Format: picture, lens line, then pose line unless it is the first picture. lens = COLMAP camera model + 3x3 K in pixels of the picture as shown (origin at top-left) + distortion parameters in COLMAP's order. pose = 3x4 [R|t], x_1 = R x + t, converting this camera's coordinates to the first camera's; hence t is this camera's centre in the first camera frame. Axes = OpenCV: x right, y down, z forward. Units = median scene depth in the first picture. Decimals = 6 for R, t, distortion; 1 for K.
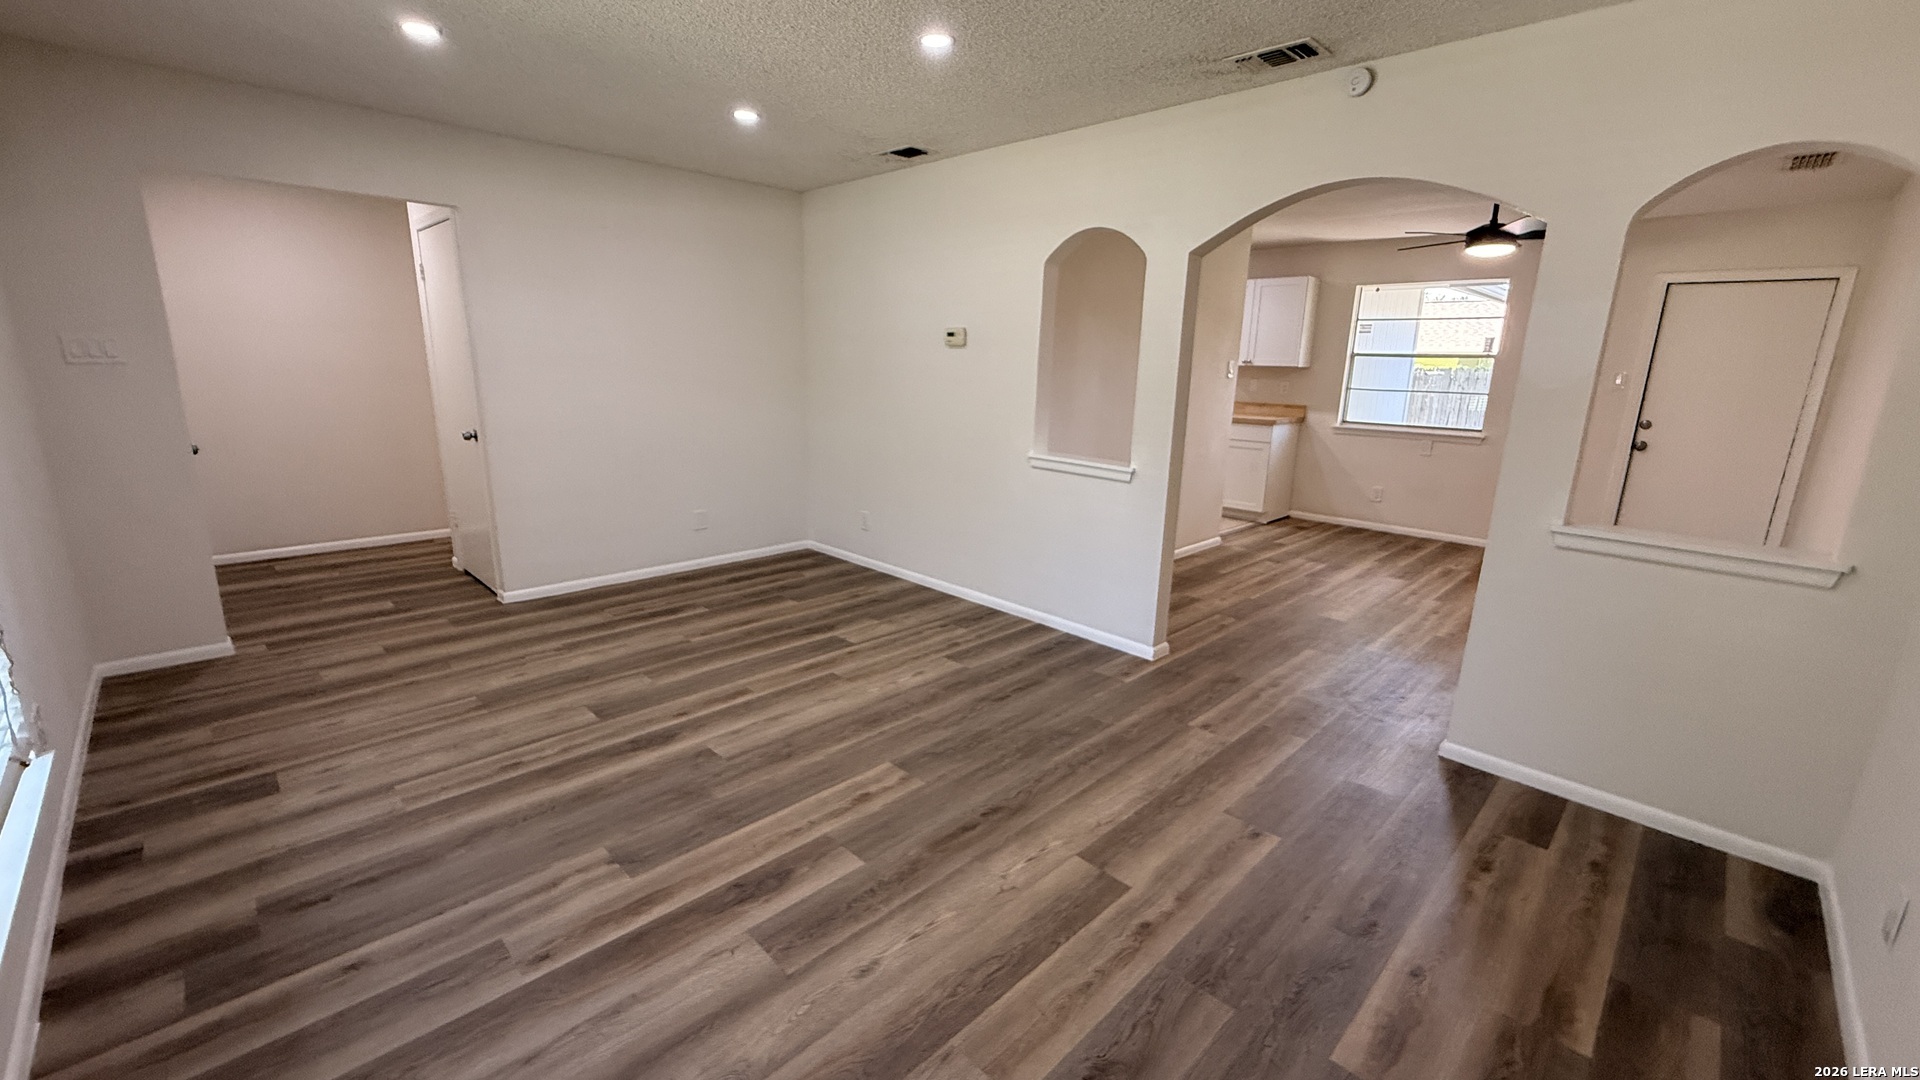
lens RADIAL K [[763.1, 0, 957.4], [0, 763.1, 541.4], [0, 0, 1]] dist [0.003329, 0.000198]
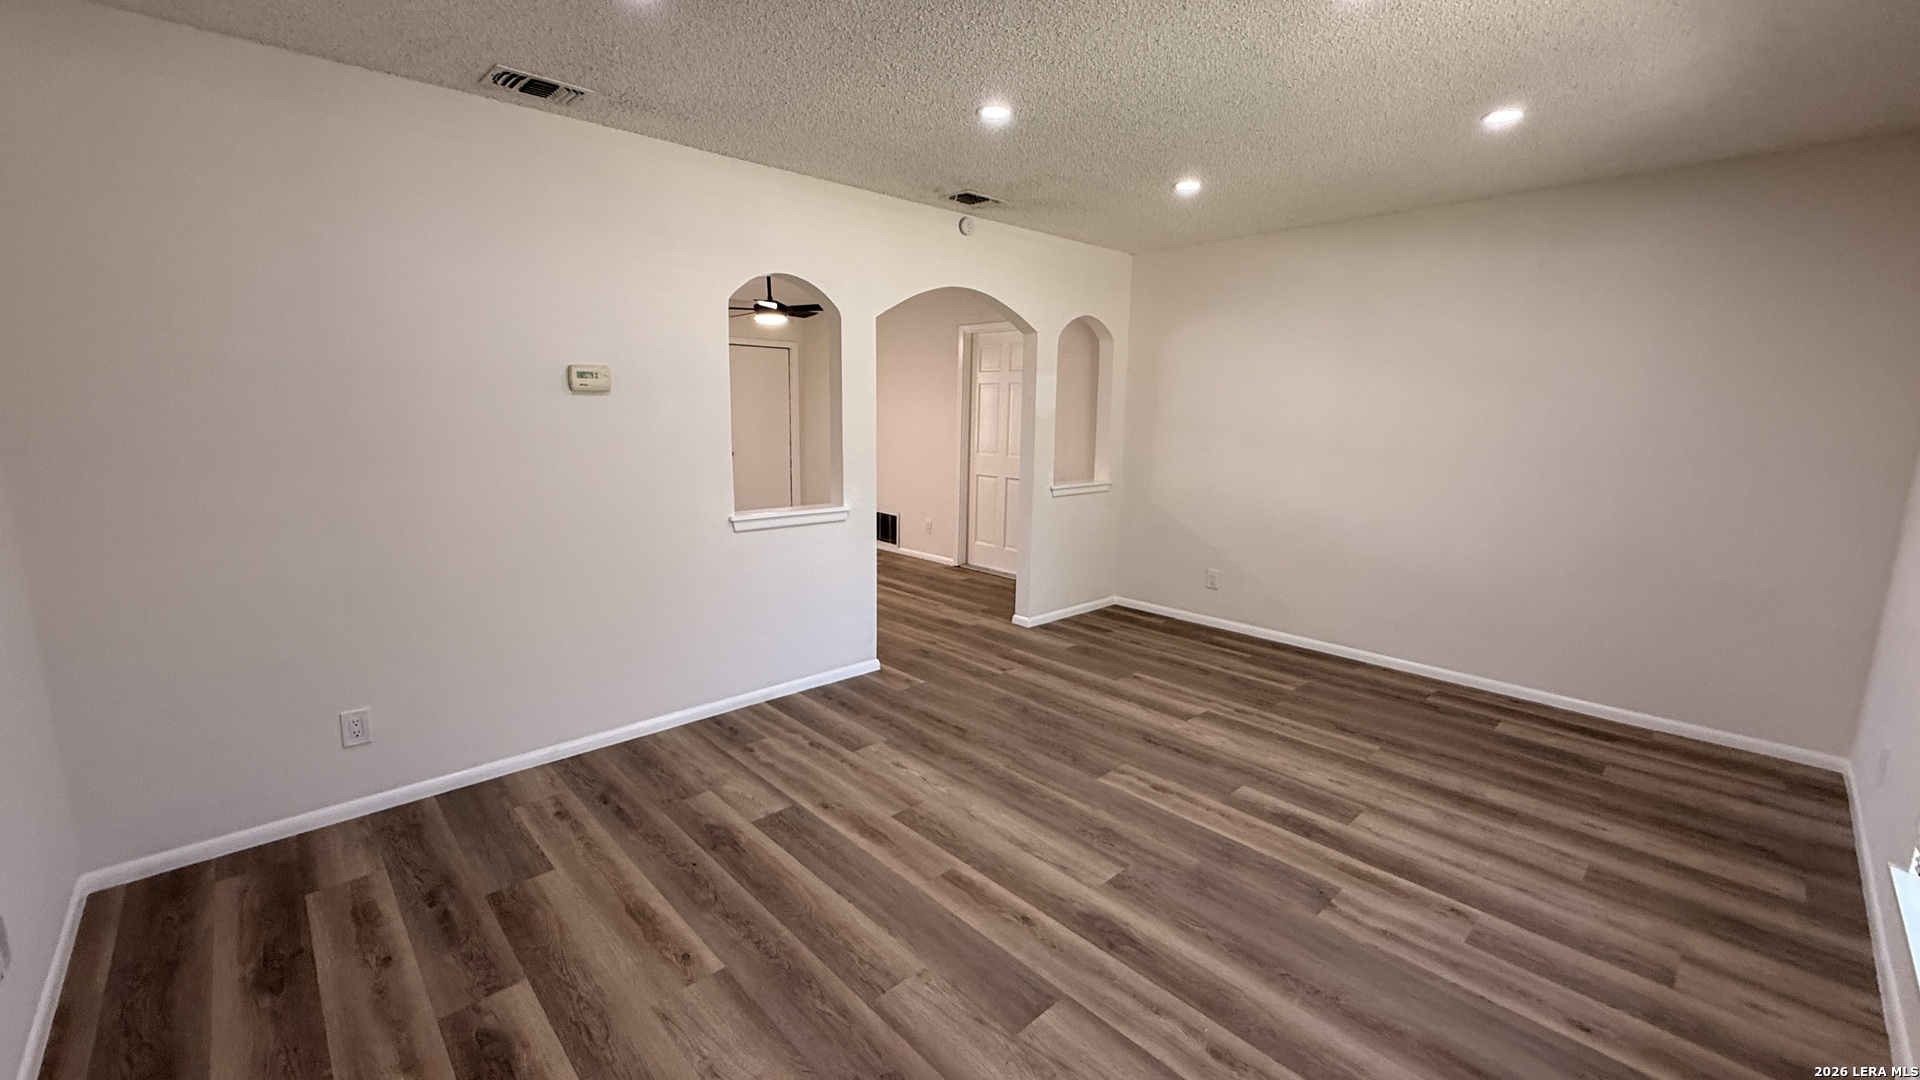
lens RADIAL K [[763.1, 0, 968.6], [0, 763.1, 522.4], [0, 0, 1]] dist [0.003329, 0.000198]
pose [[0.027606, -0.173956, 0.984366, -0.758596], [0.223686, 0.960845, 0.163526, -0.193142], [-0.974270, 0.215674, 0.065436, 0.707977]]
